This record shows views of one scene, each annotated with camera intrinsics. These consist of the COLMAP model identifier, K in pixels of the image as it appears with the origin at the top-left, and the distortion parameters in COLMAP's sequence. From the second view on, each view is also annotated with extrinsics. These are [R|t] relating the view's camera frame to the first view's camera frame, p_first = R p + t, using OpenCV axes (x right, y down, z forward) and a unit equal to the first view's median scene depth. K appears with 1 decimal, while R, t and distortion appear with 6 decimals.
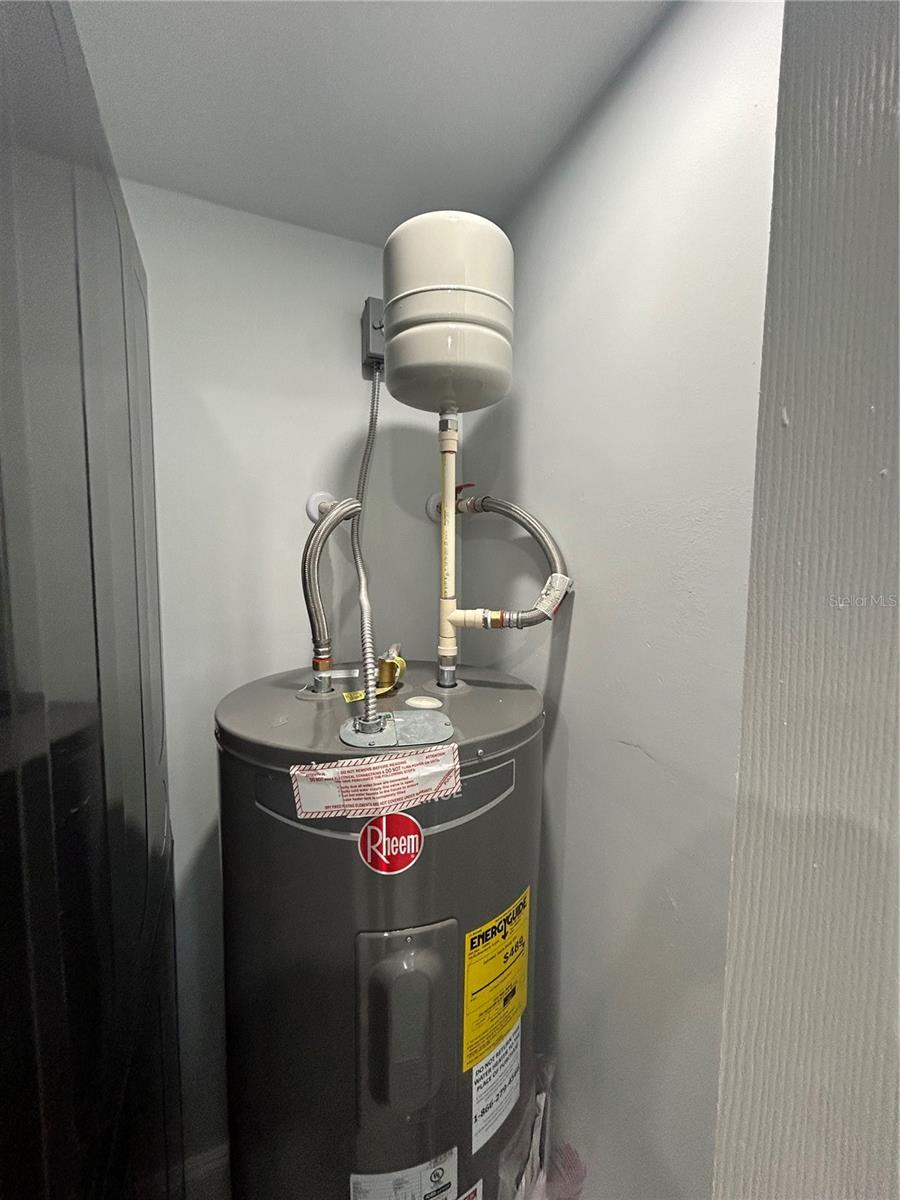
lens RADIAL K [[483.5, 0, 450.0], [0, 483.5, 601.4], [0, 0, 1]] dist [0.000390, -0.000192]
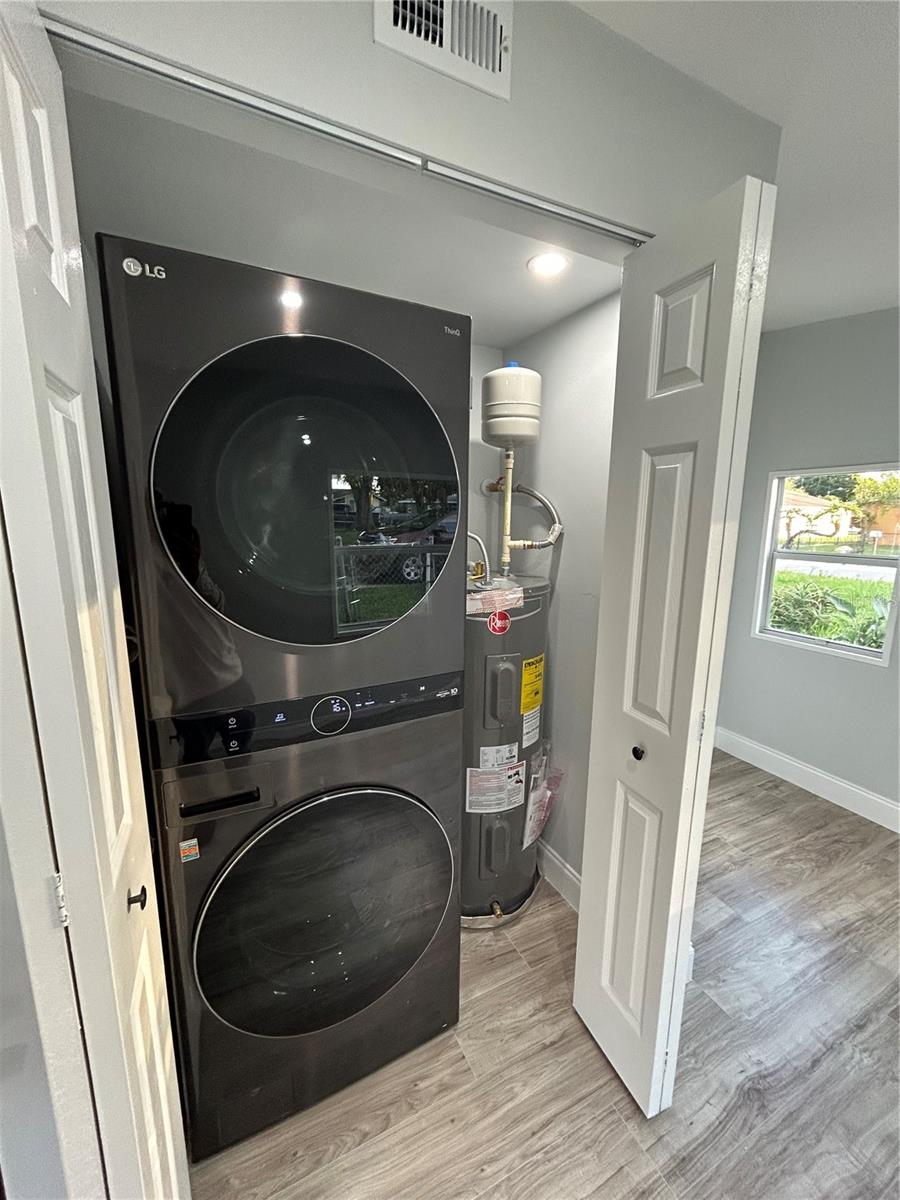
lens RADIAL K [[483.5, 0, 452.6], [0, 483.5, 600.6], [0, 0, 1]] dist [0.000390, -0.000192]
pose [[0.997789, -0.007500, 0.066031, -0.466839], [0.001109, 0.995352, 0.096297, 0.090342], [-0.066446, -0.096011, 0.993160, -1.399666]]
